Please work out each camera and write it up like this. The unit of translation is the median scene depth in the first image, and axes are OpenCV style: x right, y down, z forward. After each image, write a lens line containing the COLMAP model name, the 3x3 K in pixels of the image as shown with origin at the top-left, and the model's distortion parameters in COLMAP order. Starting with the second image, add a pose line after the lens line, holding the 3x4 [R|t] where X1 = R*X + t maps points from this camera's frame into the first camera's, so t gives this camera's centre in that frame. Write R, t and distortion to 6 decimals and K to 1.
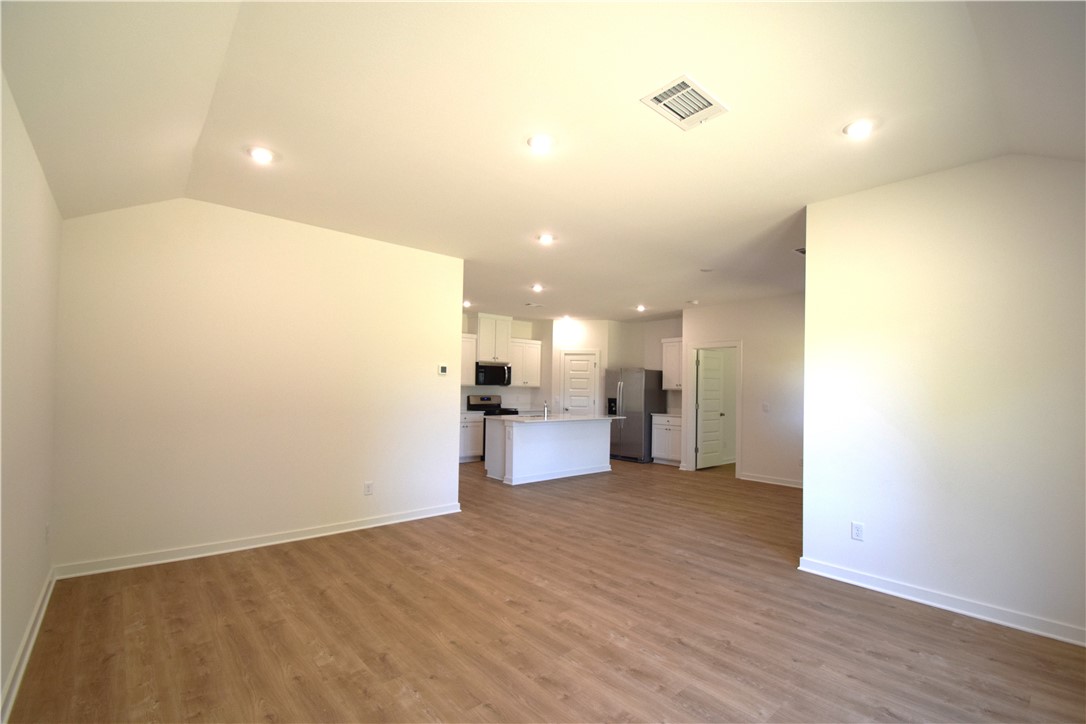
lens RADIAL K [[475.5, 0, 542.4], [0, 475.5, 382.4], [0, 0, 1]] dist [0.006814, -0.015139]
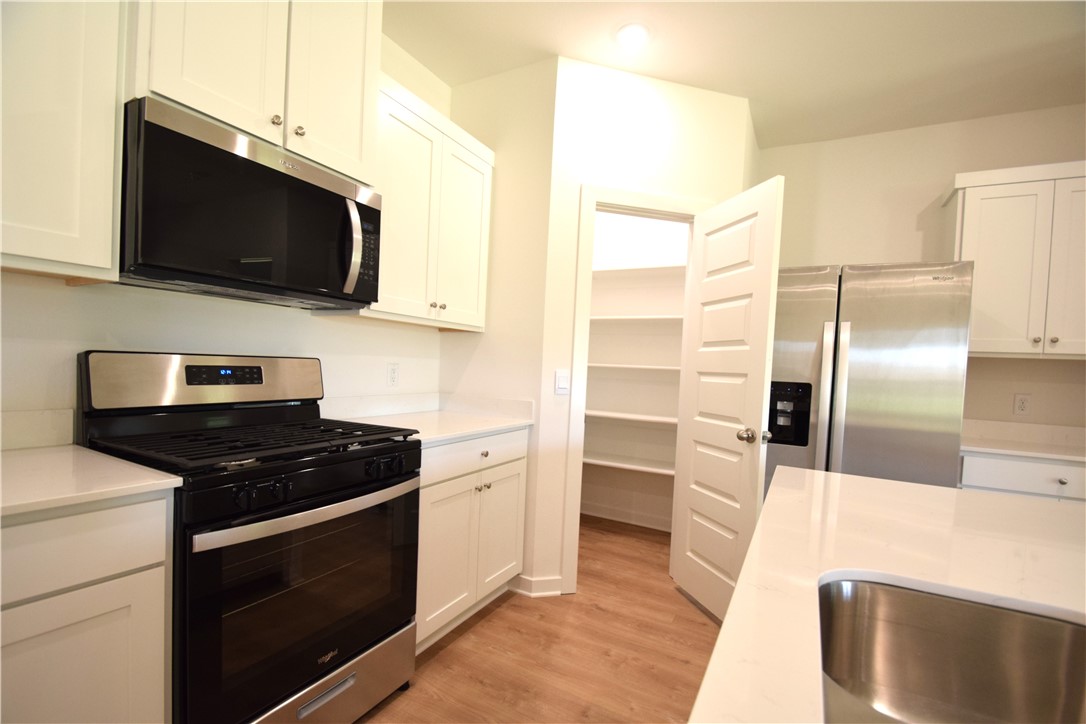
lens RADIAL K [[475.5, 0, 542.4], [0, 475.5, 382.4], [0, 0, 1]] dist [0.006814, -0.015139]
pose [[0.935146, 0.015459, 0.353926, -0.079018], [-0.036693, 0.997901, 0.053364, 0.026596], [-0.352358, -0.062890, 0.933750, 0.872278]]
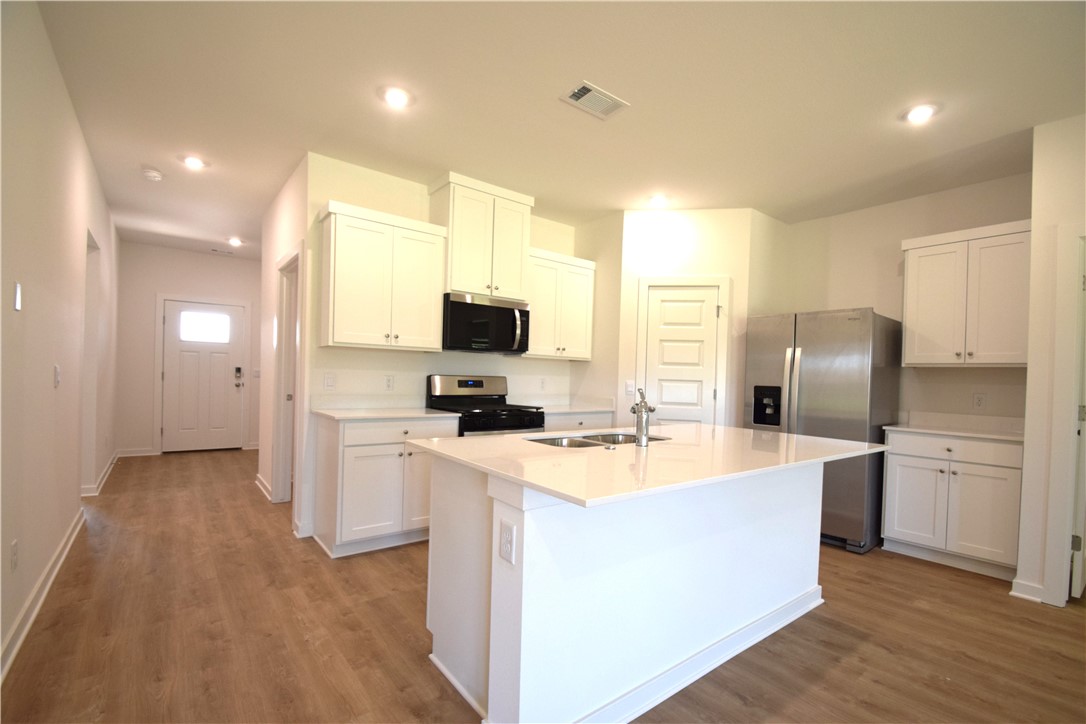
lens RADIAL K [[475.5, 0, 542.4], [0, 475.5, 382.4], [0, 0, 1]] dist [0.006814, -0.015139]
pose [[0.998677, 0.014815, -0.049235, -0.034421], [-0.013676, 0.999633, 0.023402, 0.024861], [0.049564, -0.022698, 0.998513, 0.619005]]
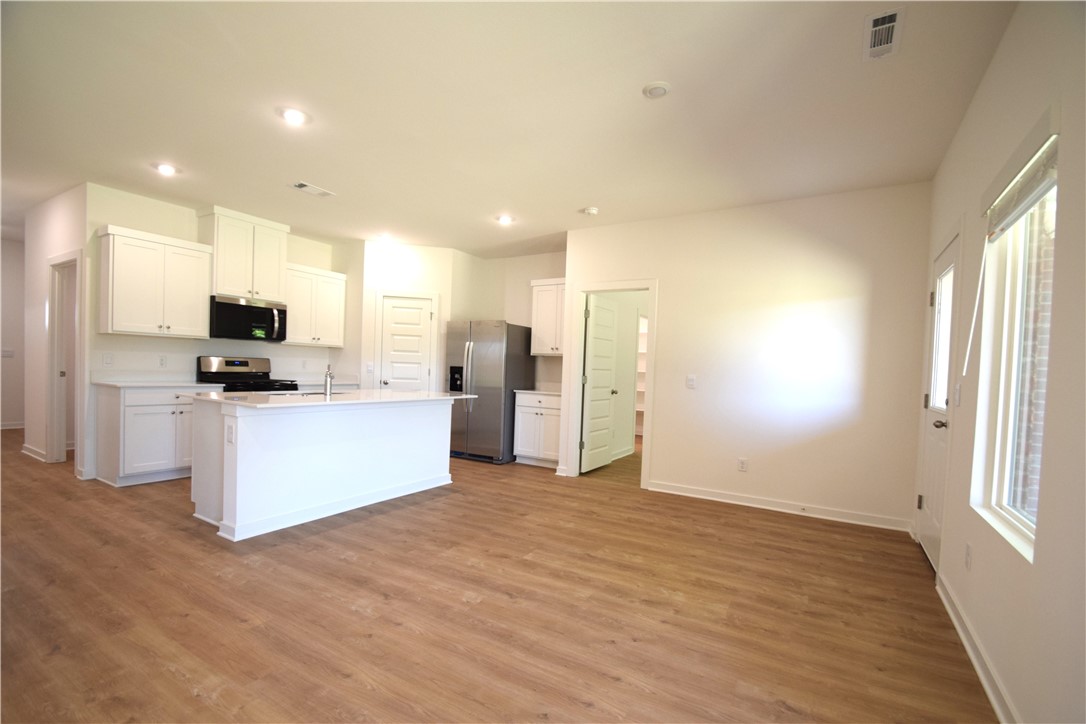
lens RADIAL K [[475.5, 0, 542.4], [0, 475.5, 382.4], [0, 0, 1]] dist [0.006814, -0.015139]
pose [[0.950375, 0.011062, 0.310911, 0.059836], [-0.026824, 0.998560, 0.046464, 0.023324], [-0.309949, -0.052498, 0.949303, 0.365446]]
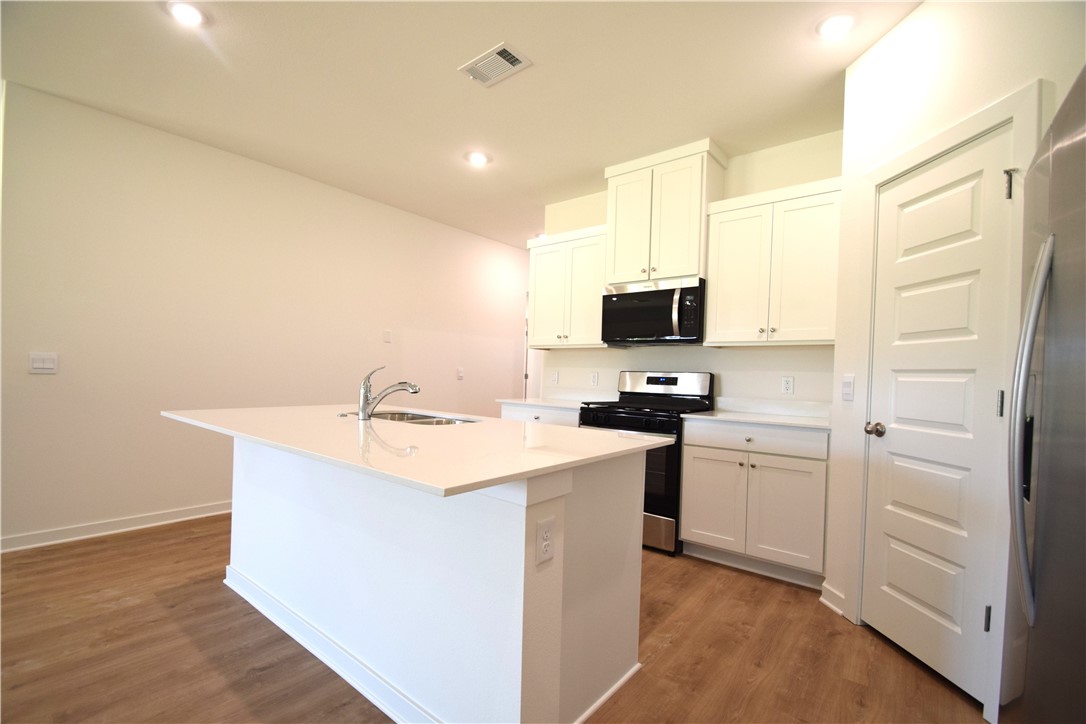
lens RADIAL K [[475.5, 0, 542.4], [0, 475.5, 382.4], [0, 0, 1]] dist [0.006814, -0.015139]
pose [[0.185967, 0.006120, -0.982537, 0.275276], [-0.014374, 0.999891, 0.003507, 0.040185], [0.982451, 0.013470, 0.186034, 0.912786]]
